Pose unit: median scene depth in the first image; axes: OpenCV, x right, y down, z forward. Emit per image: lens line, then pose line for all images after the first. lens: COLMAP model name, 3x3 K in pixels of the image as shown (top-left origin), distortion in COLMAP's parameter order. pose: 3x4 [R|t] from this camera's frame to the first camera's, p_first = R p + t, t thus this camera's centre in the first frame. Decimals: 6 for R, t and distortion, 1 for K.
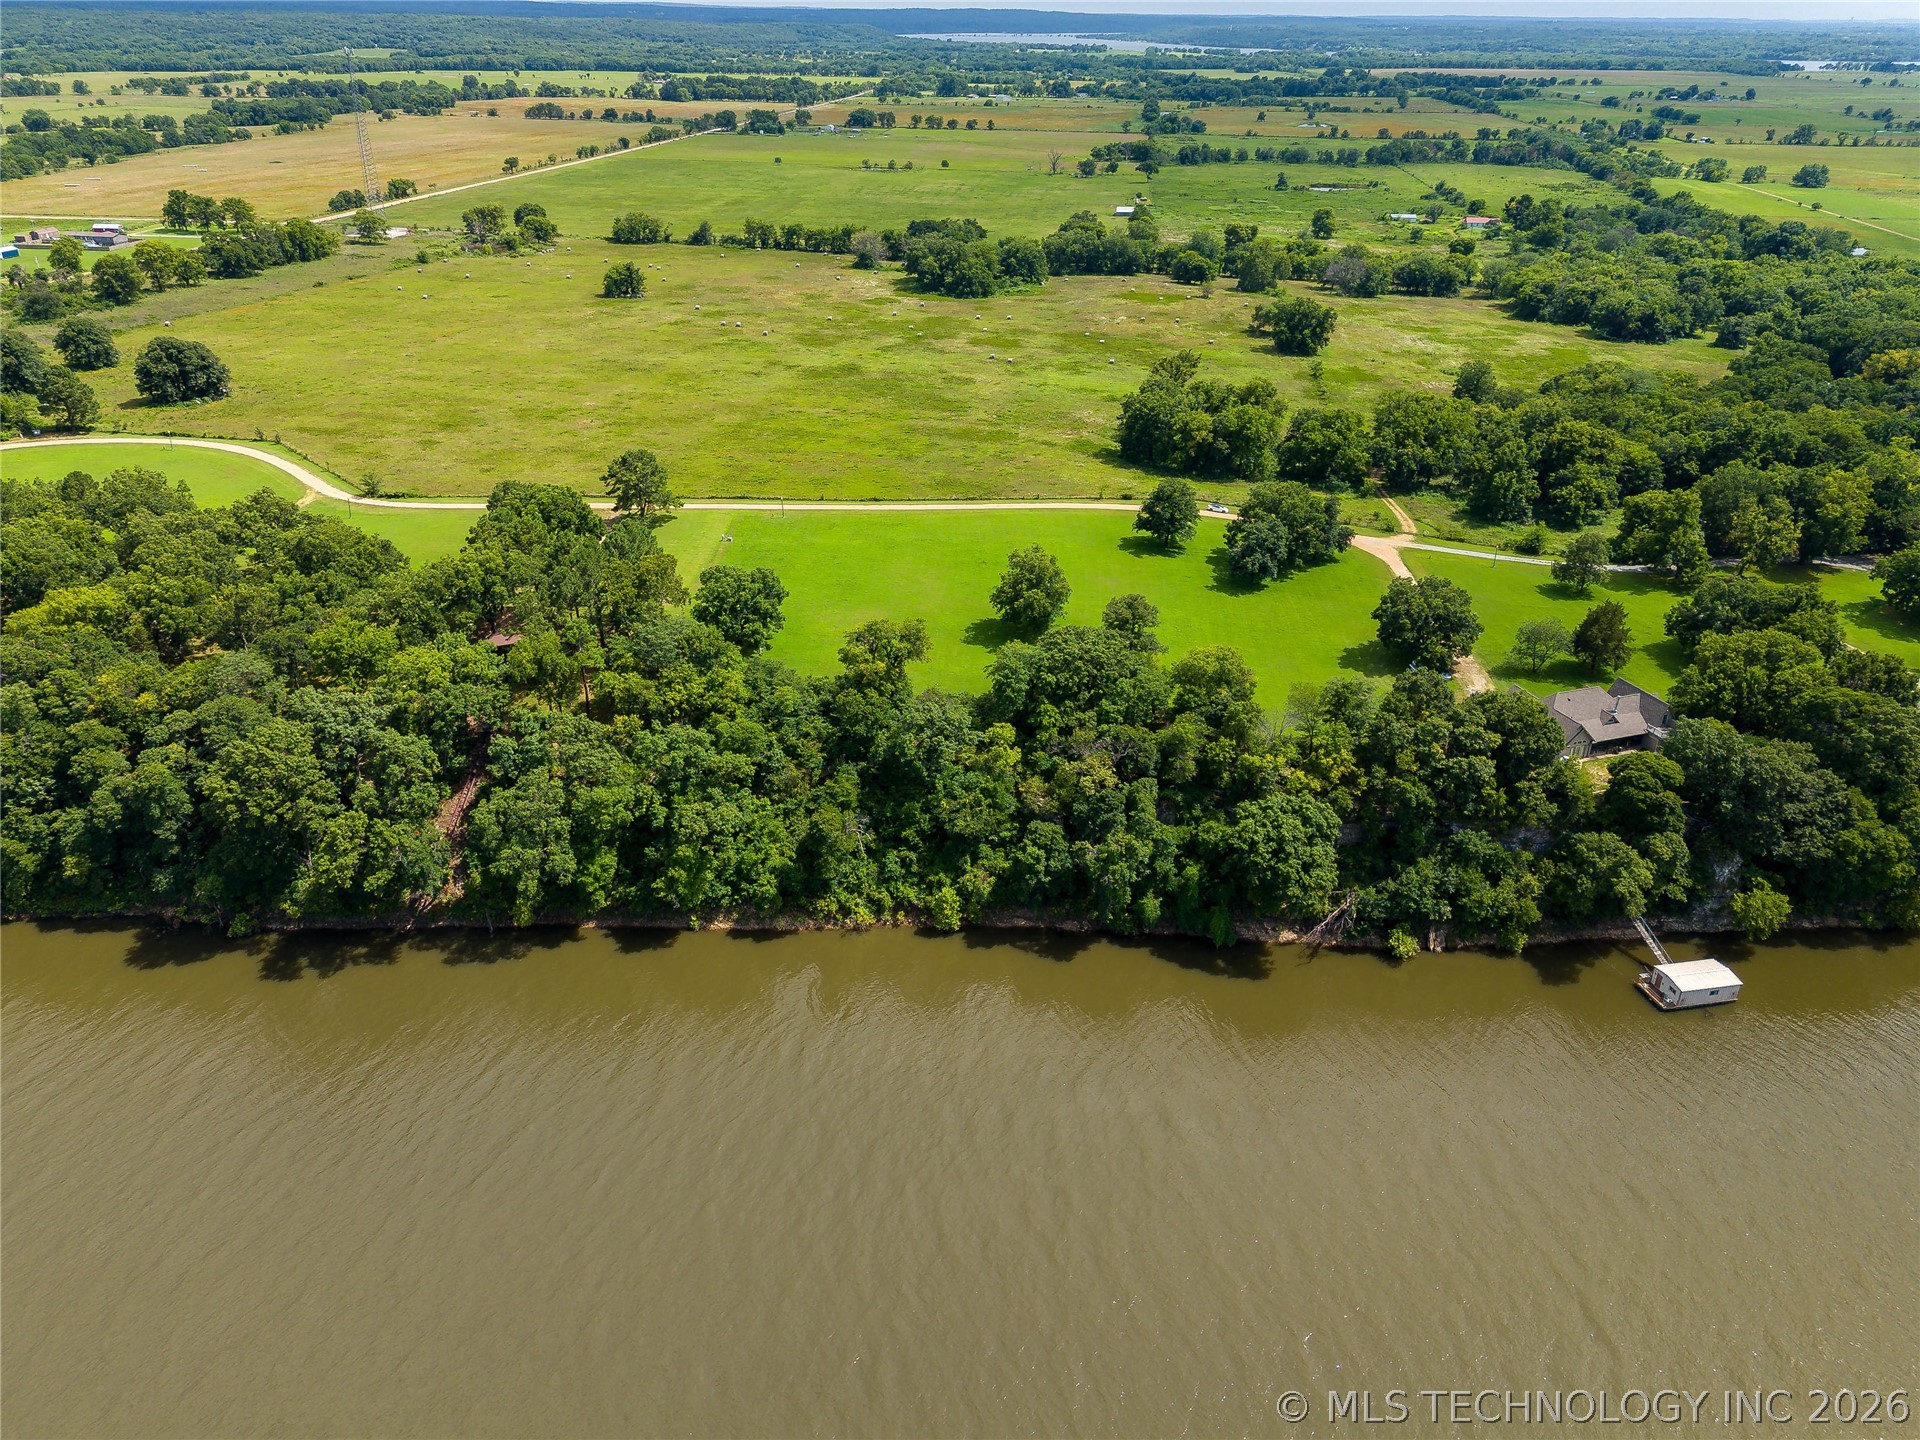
lens RADIAL K [[1407.0, 0, 968.3], [0, 1407.0, 702.8], [0, 0, 1]] dist [0.062948, -0.048690]
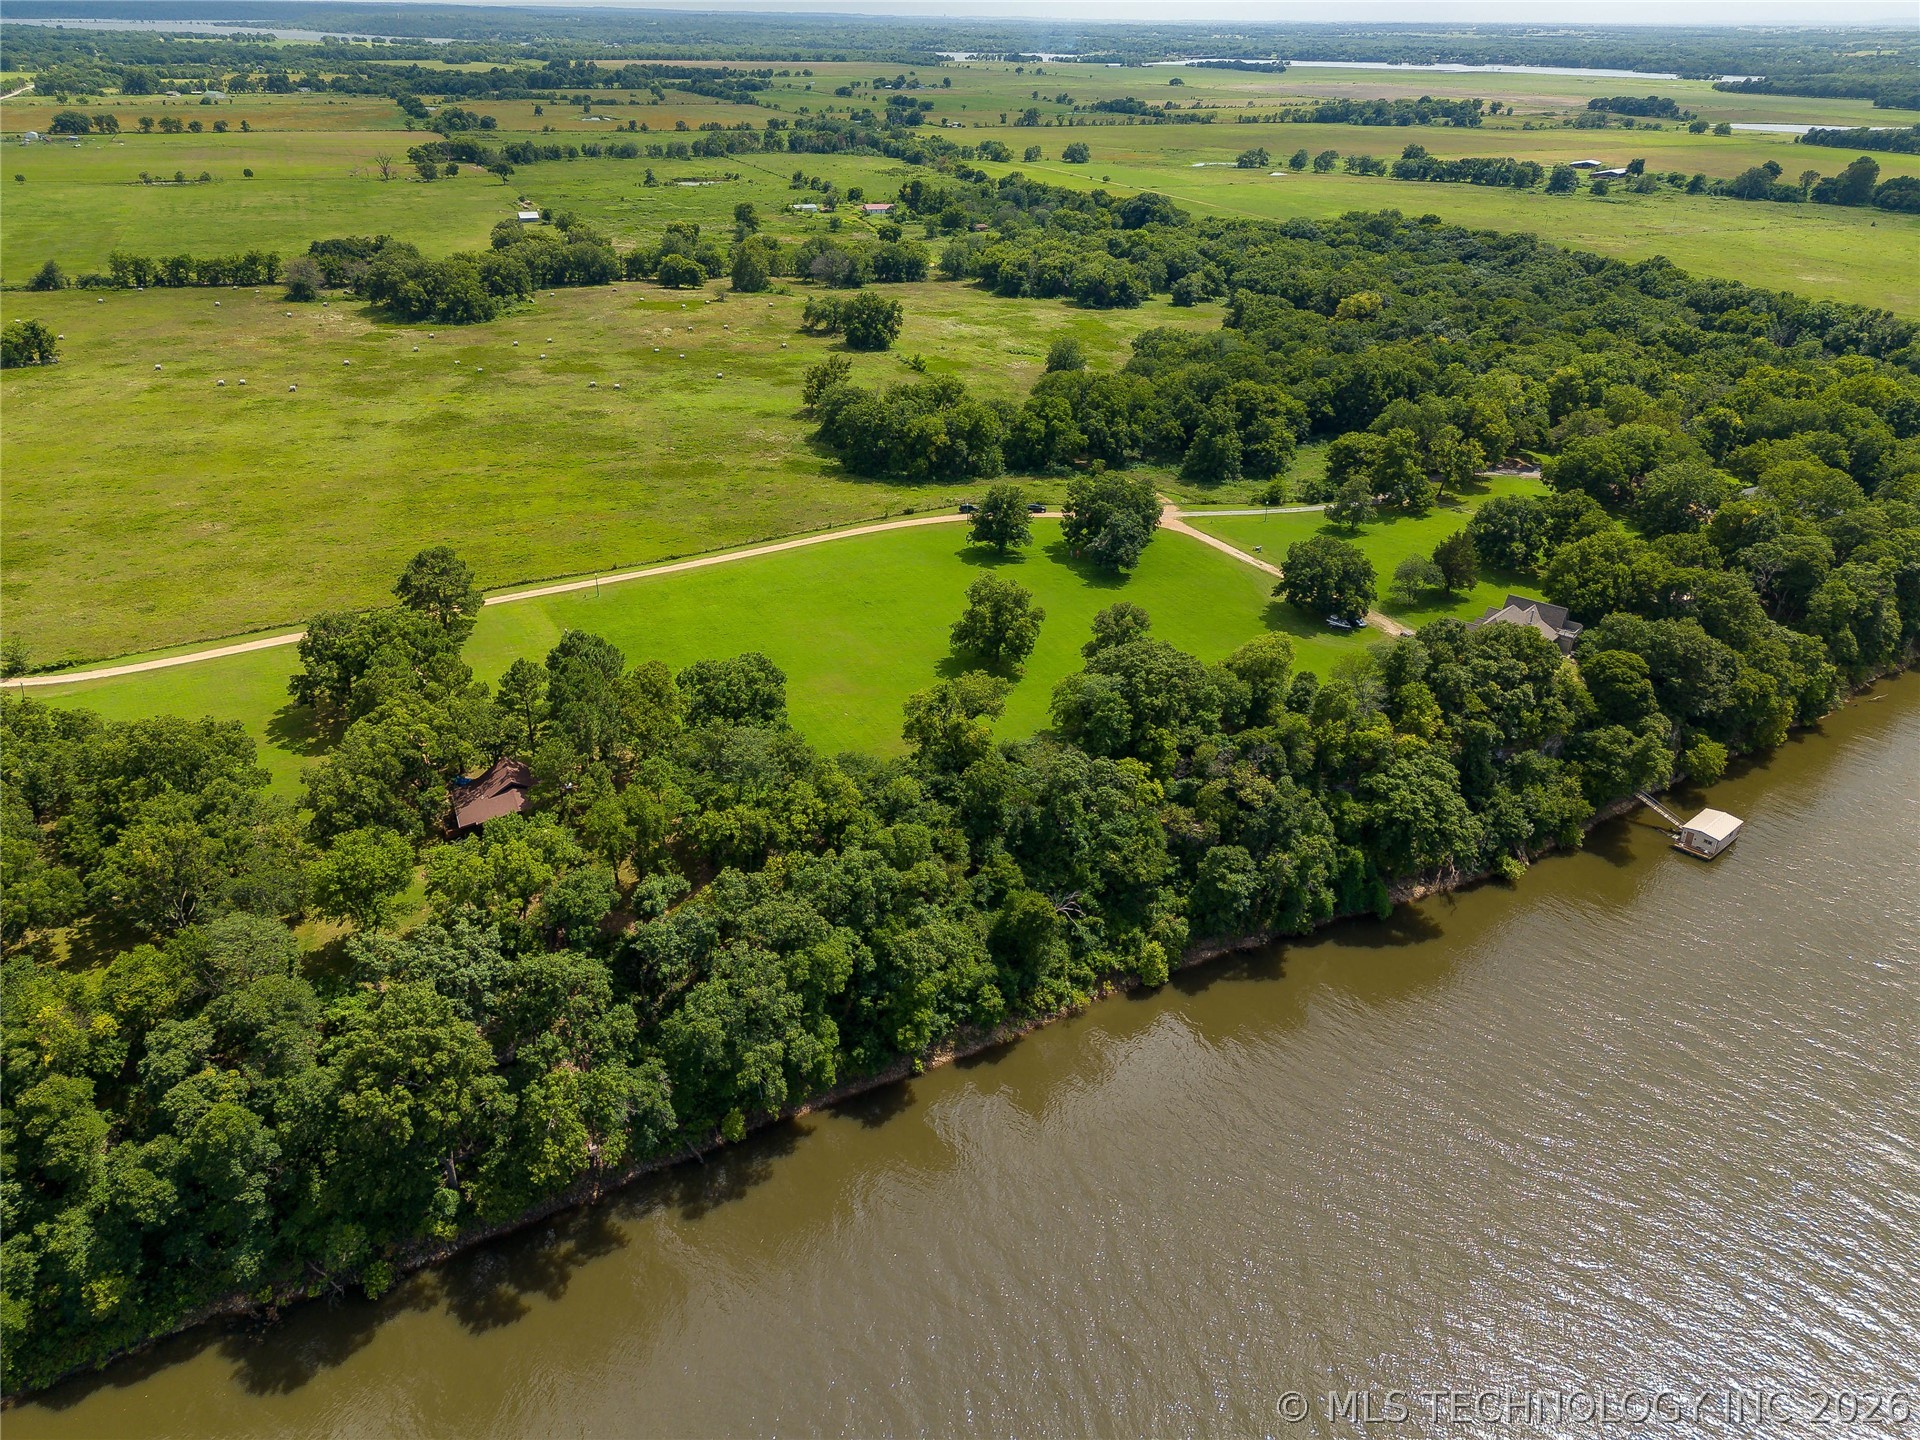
lens RADIAL K [[1407.0, 0, 963.5], [0, 1407.0, 701.8], [0, 0, 1]] dist [0.062948, -0.048690]
pose [[0.866234, -0.218693, 0.449236, -0.317896], [0.216520, 0.974616, 0.056952, -0.065595], [-0.450287, 0.047935, 0.891596, 0.127980]]
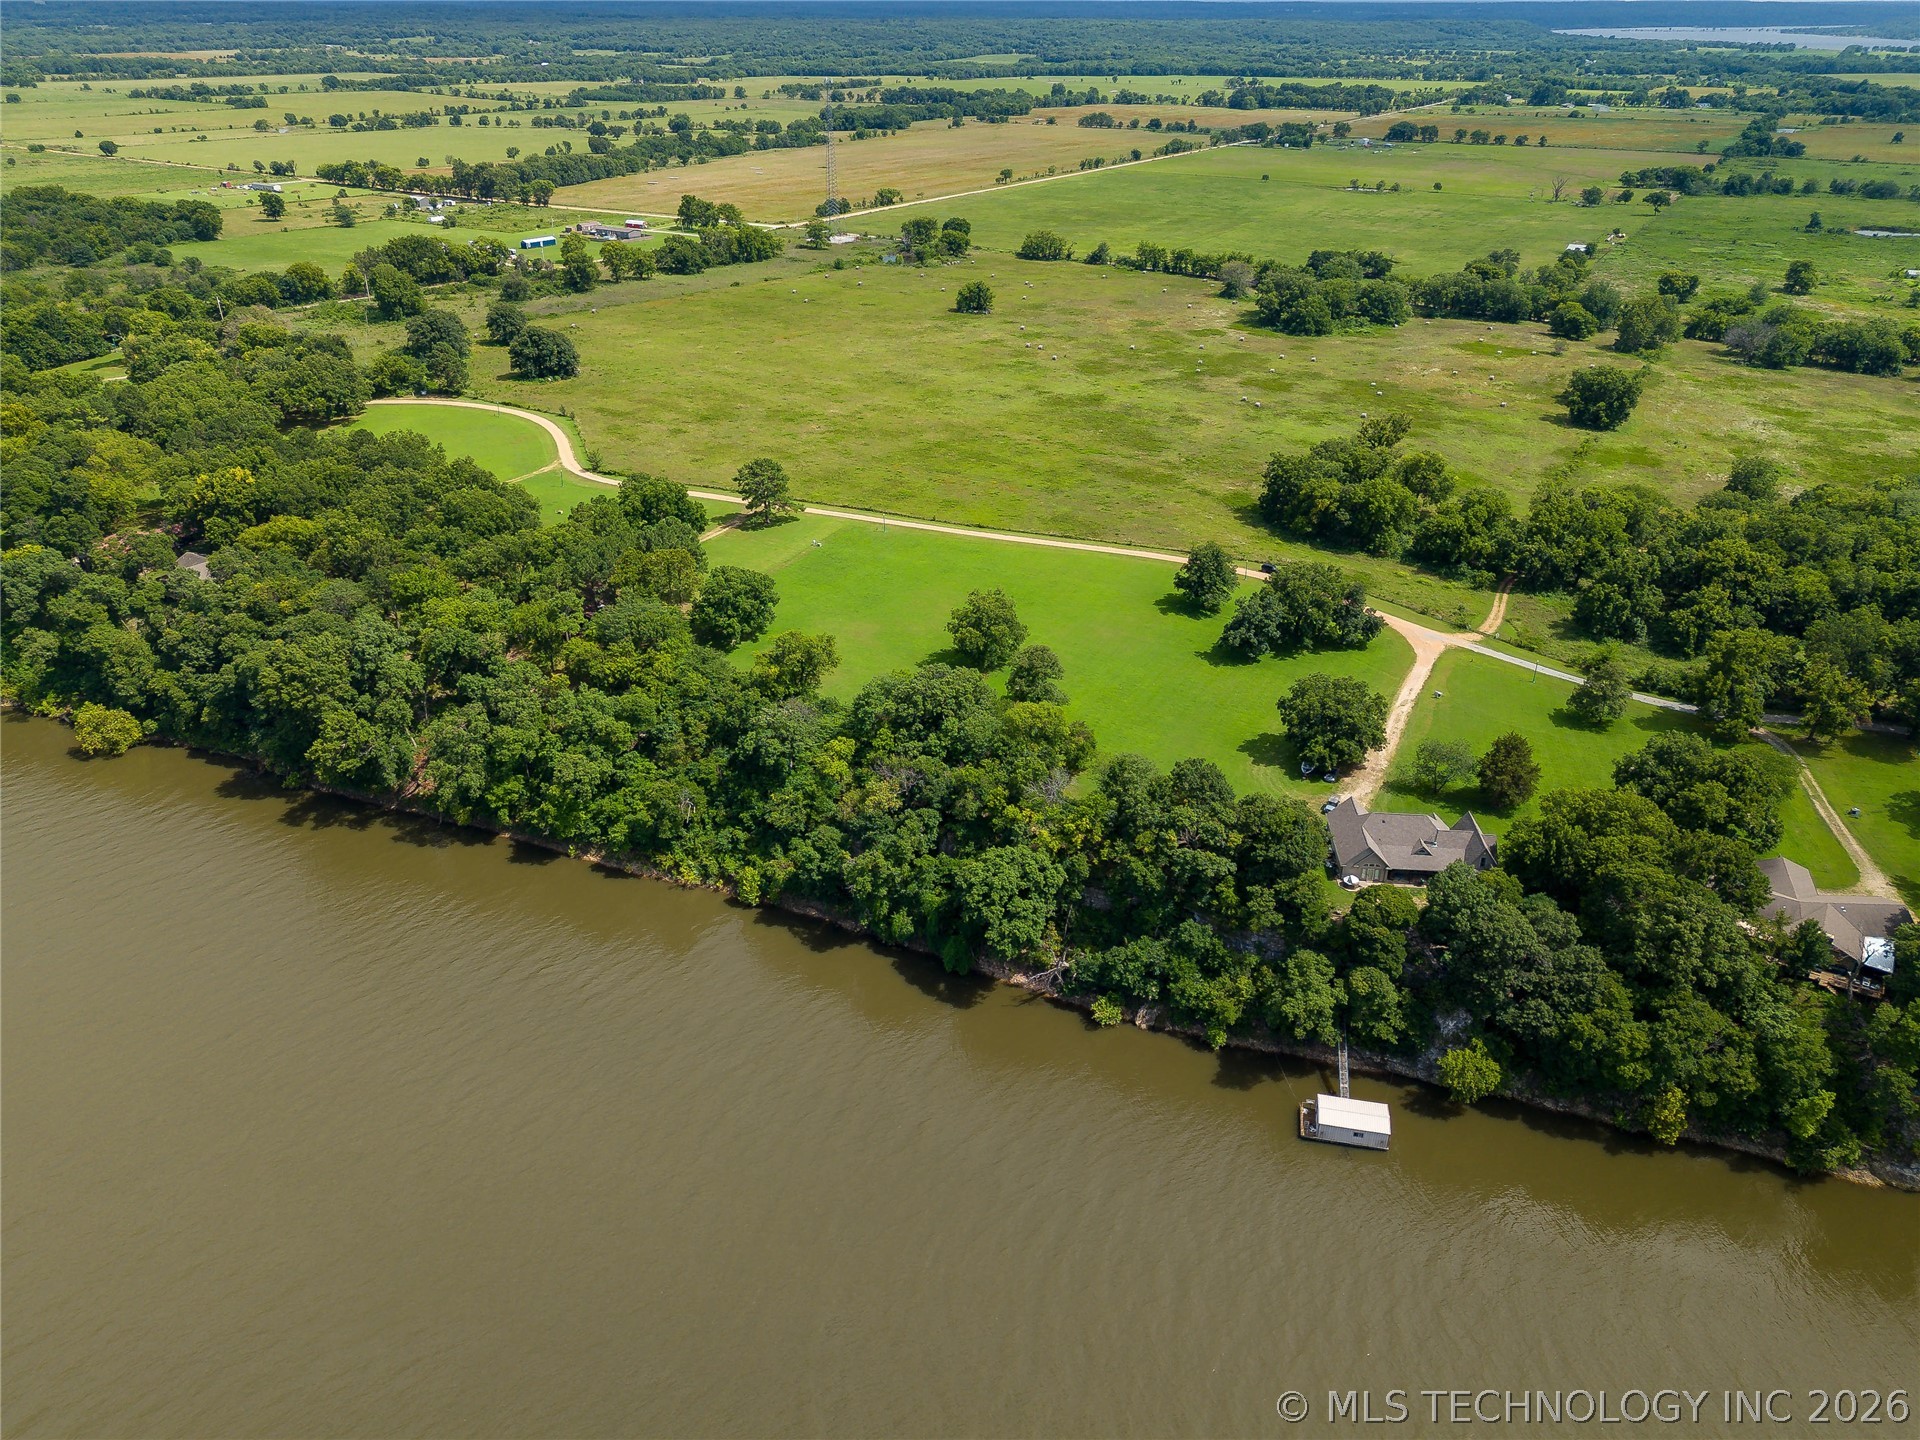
lens RADIAL K [[1407.0, 0, 970.3], [0, 1407.0, 710.3], [0, 0, 1]] dist [0.062948, -0.048690]
pose [[0.914364, 0.175758, -0.364756, 0.340326], [-0.173262, 0.984069, 0.039843, -0.045283], [0.365948, 0.026767, 0.930250, -0.009731]]
